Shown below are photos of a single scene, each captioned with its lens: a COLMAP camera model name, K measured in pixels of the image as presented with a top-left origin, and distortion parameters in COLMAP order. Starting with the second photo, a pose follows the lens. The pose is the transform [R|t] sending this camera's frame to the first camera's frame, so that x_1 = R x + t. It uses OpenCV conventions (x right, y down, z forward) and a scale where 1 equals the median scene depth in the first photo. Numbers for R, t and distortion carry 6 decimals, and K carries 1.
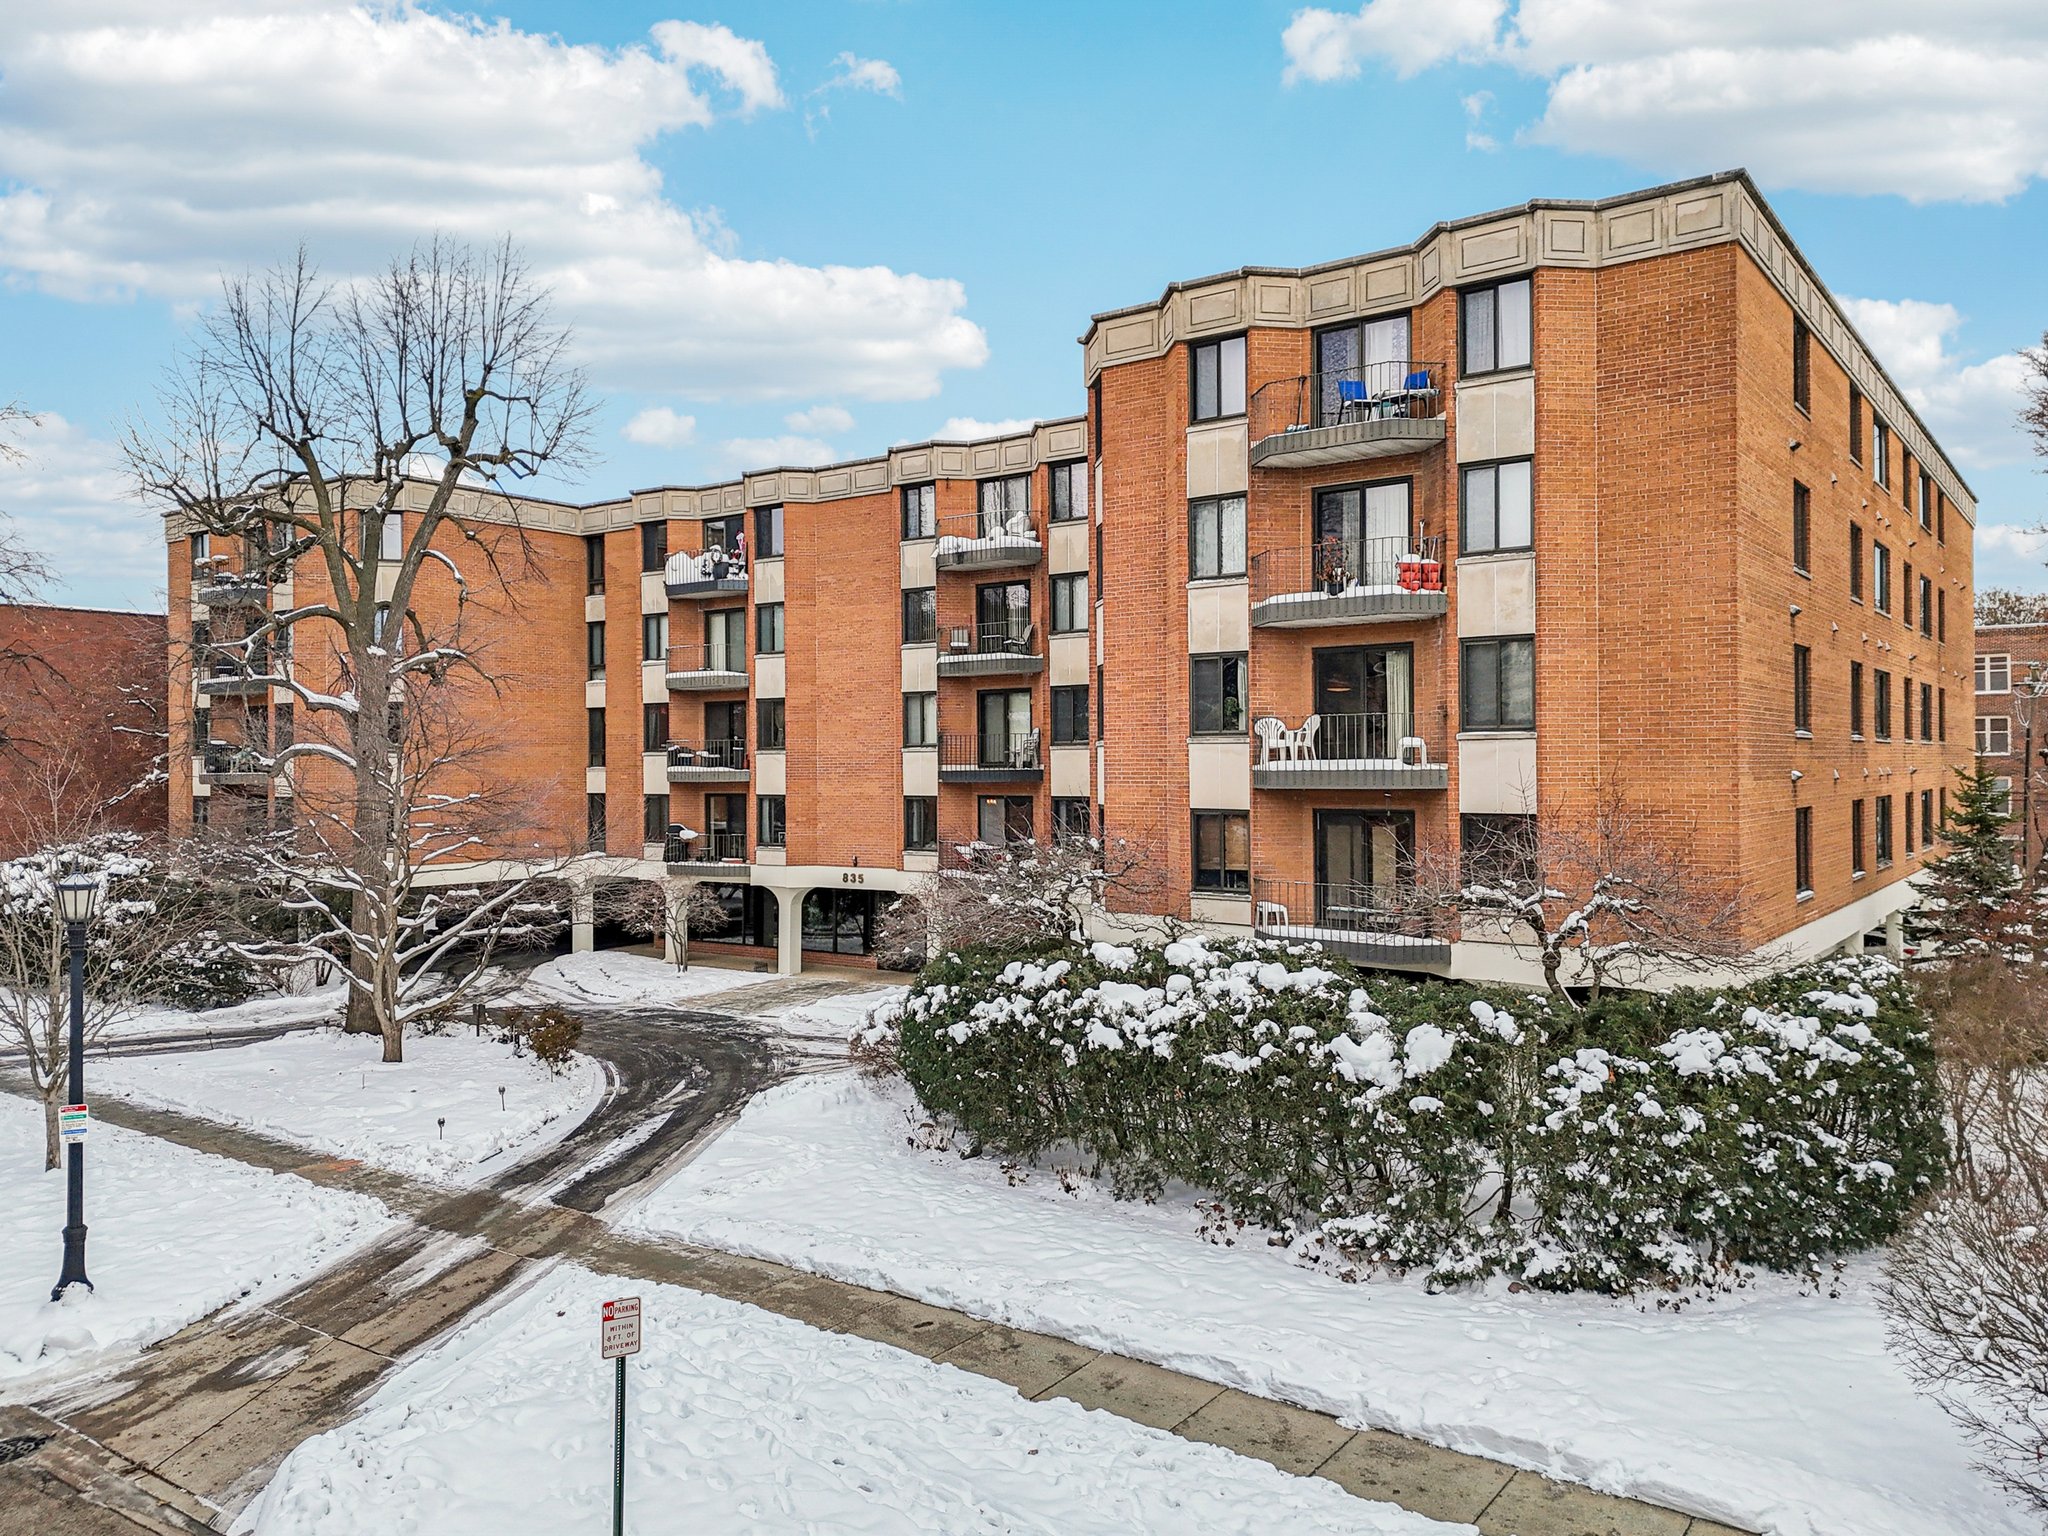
lens RADIAL K [[1534.2, 0, 1024.2], [0, 1534.2, 770.0], [0, 0, 1]] dist [0.011206, -0.000267]
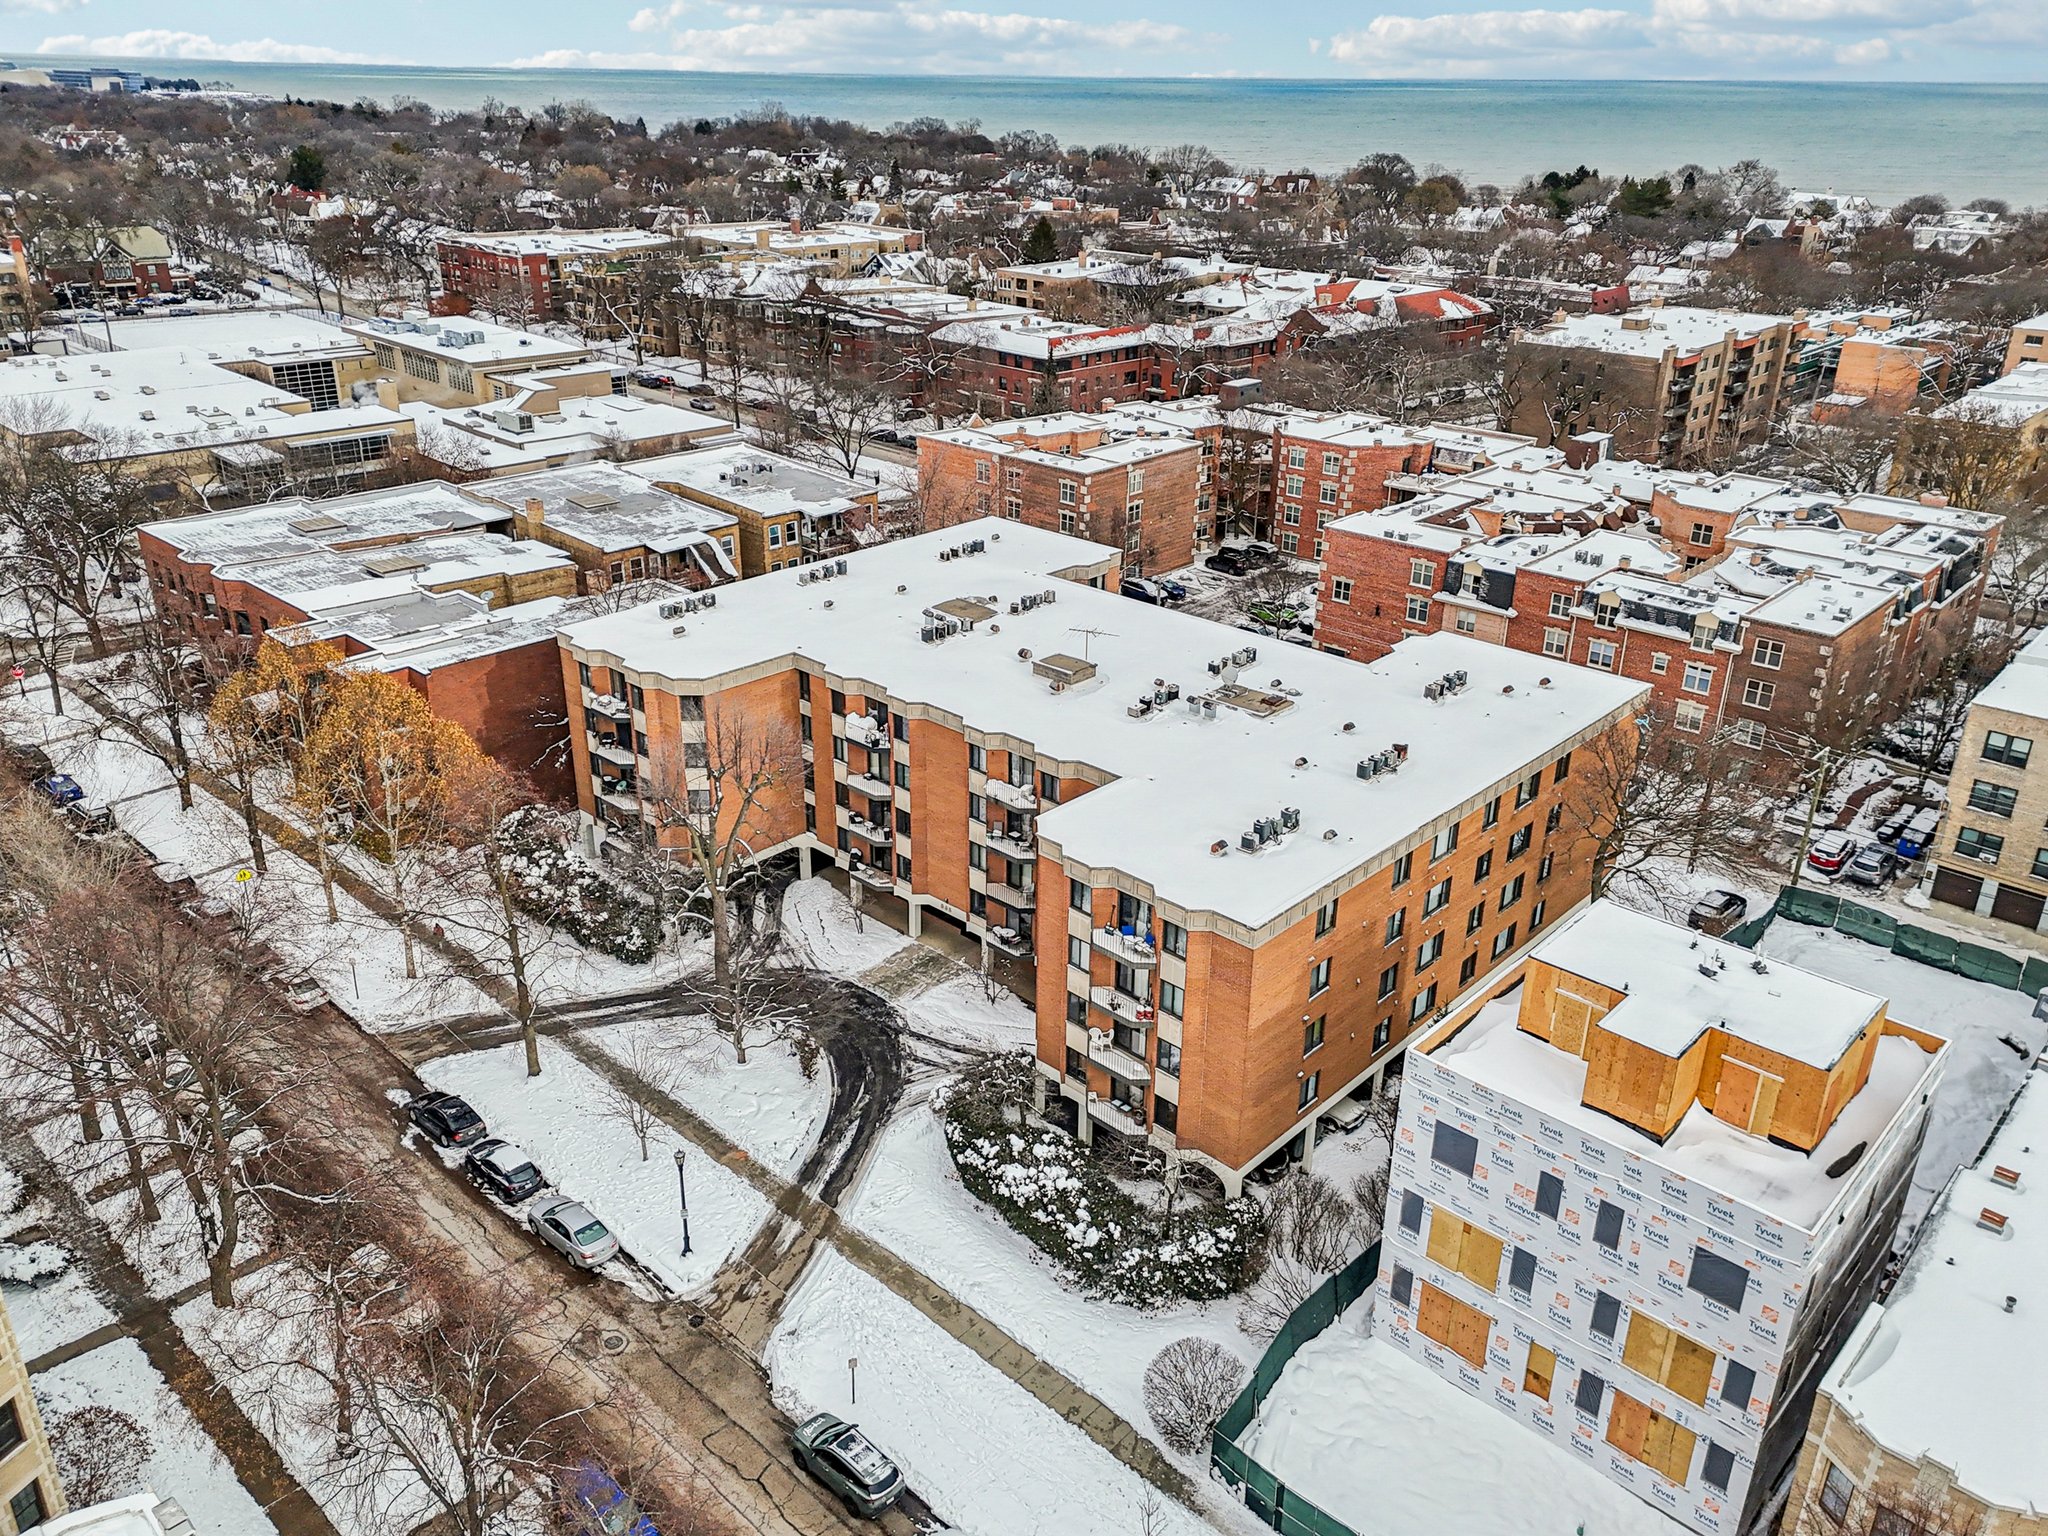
lens RADIAL K [[1534.2, 0, 1021.8], [0, 1534.2, 763.7], [0, 0, 1]] dist [0.011206, -0.000267]
pose [[0.993329, 0.066398, -0.094284, 0.282202], [-0.022552, 0.913665, 0.405842, -1.617287], [0.113091, -0.401008, 0.909067, -1.233340]]
